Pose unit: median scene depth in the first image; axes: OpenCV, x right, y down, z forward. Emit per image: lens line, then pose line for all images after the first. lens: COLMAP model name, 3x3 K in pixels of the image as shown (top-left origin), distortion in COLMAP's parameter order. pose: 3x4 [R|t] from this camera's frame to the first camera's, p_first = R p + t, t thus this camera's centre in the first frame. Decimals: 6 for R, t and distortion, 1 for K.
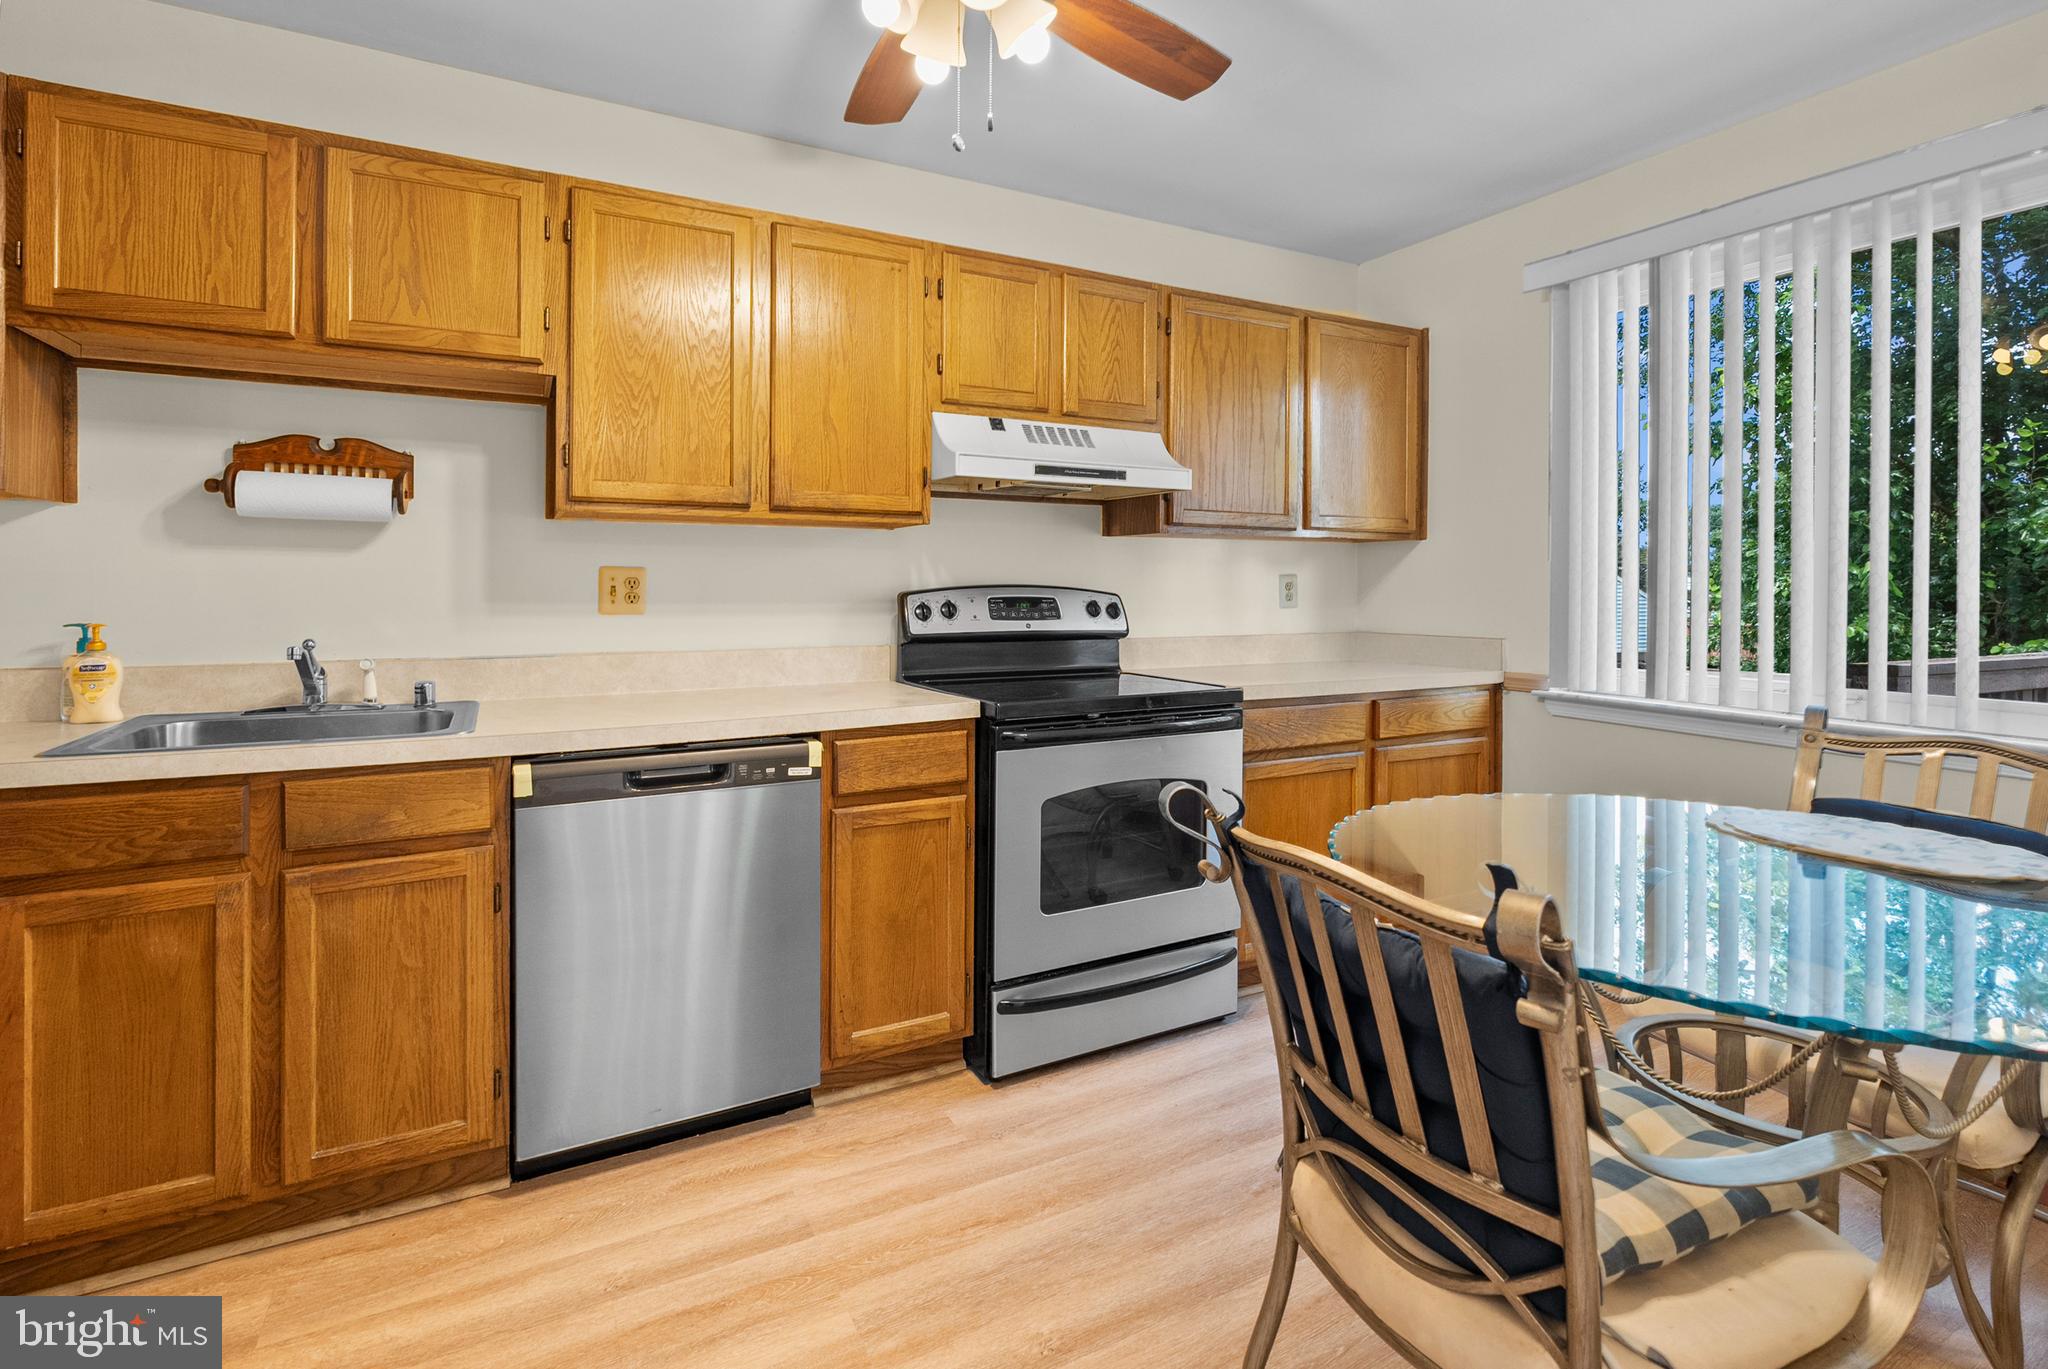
lens RADIAL K [[926.0, 0, 1025.4], [0, 926.0, 589.8], [0, 0, 1]] dist [-0.004444, 0.000071]
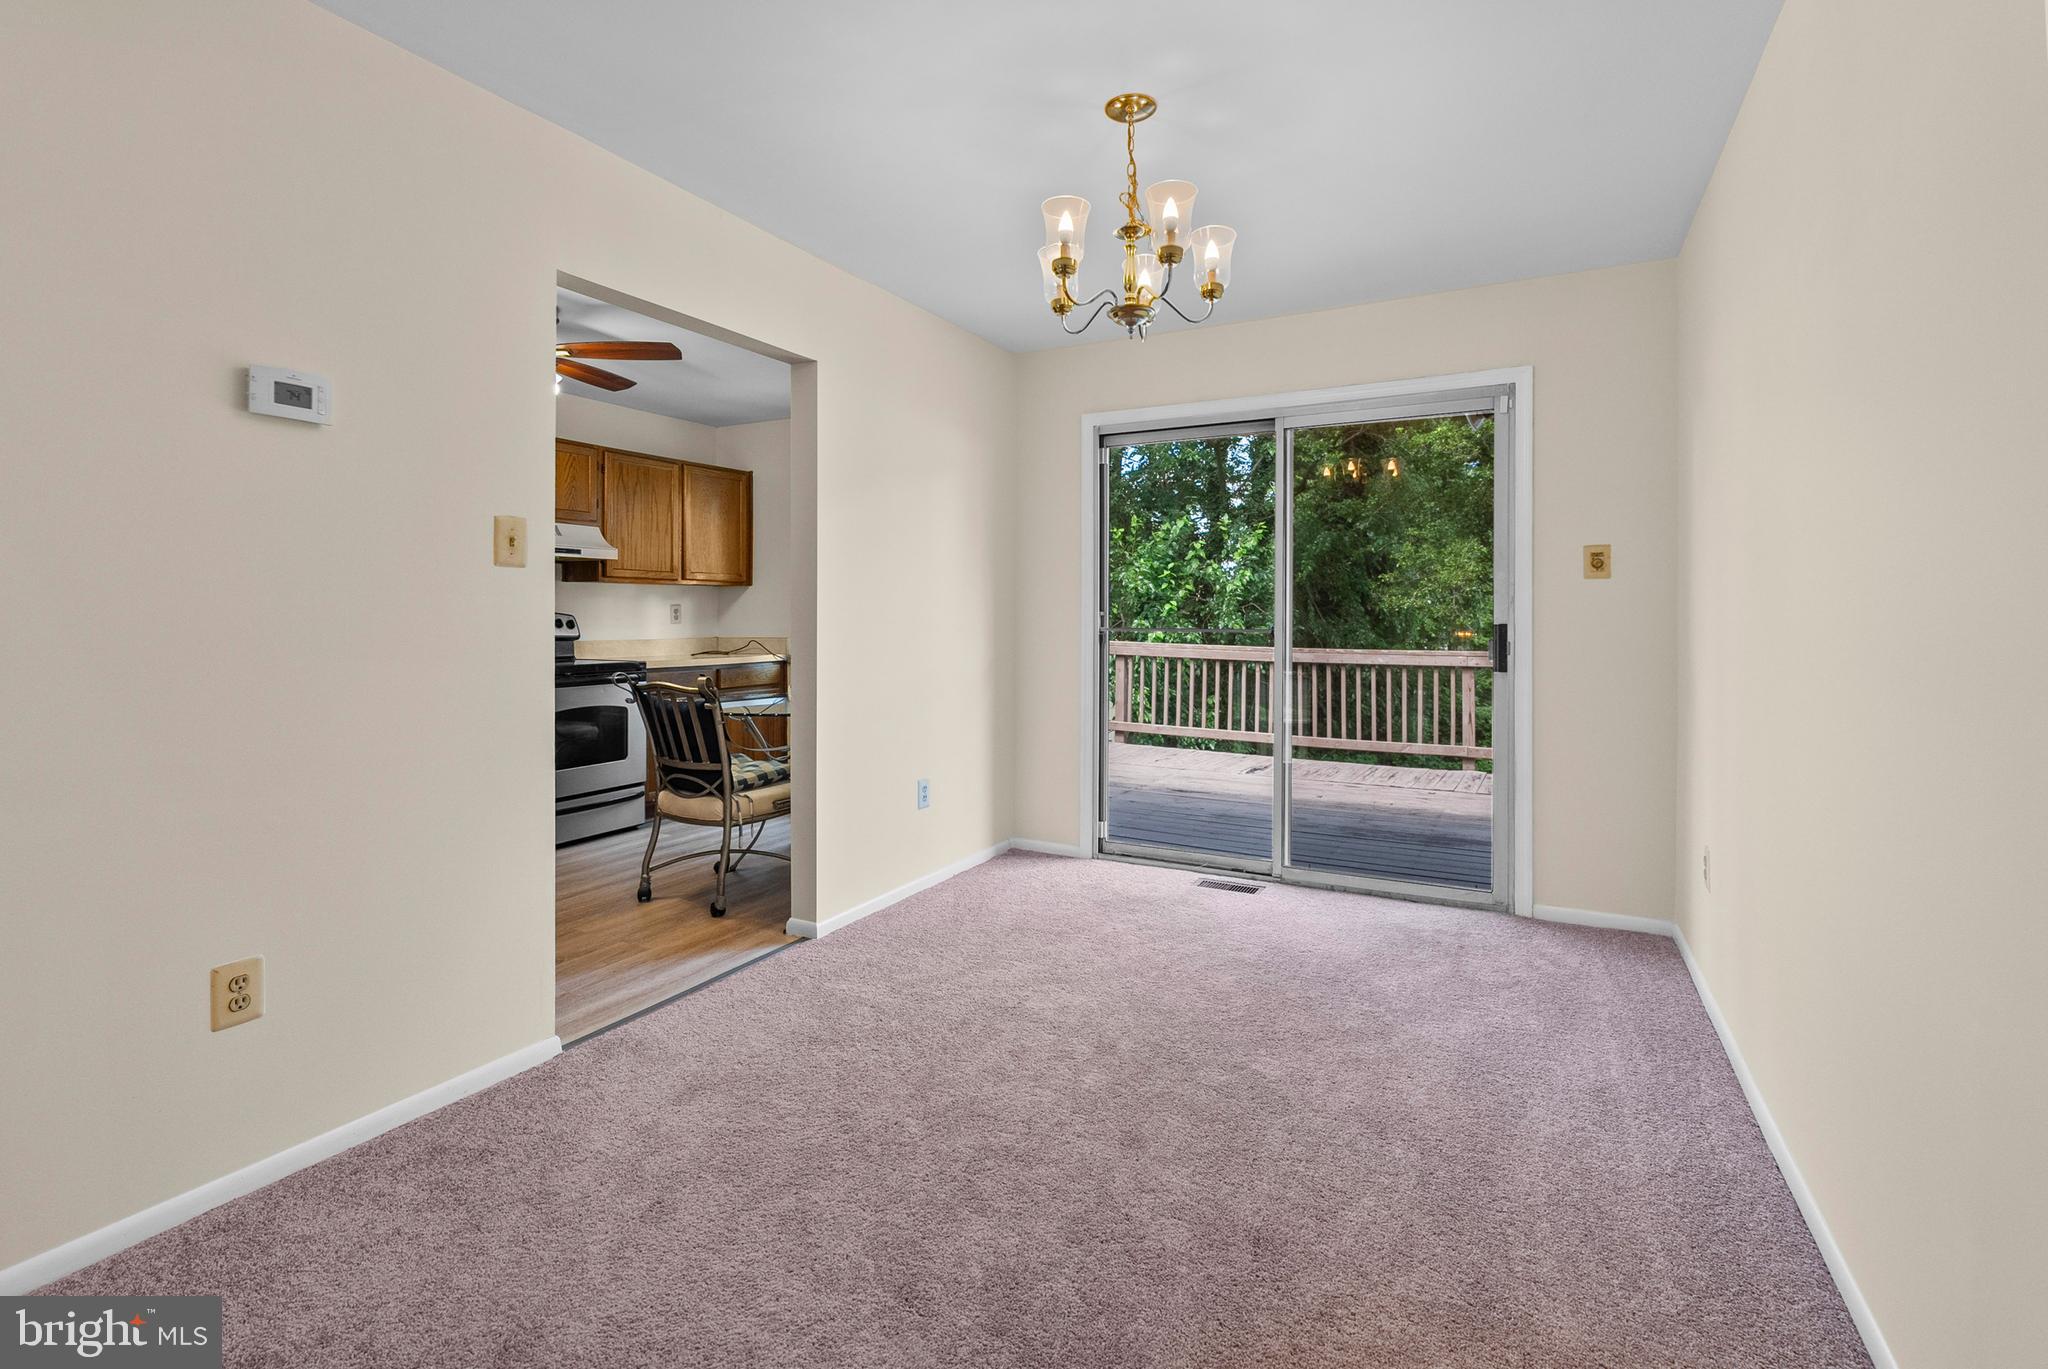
lens RADIAL K [[926.0, 0, 1017.5], [0, 926.0, 620.2], [0, 0, 1]] dist [-0.004444, 0.000071]
pose [[0.826574, -0.005987, 0.562797, -0.193660], [0.003438, 0.999978, 0.005589, 0.006973], [-0.562818, -0.002685, 0.826576, -0.943705]]
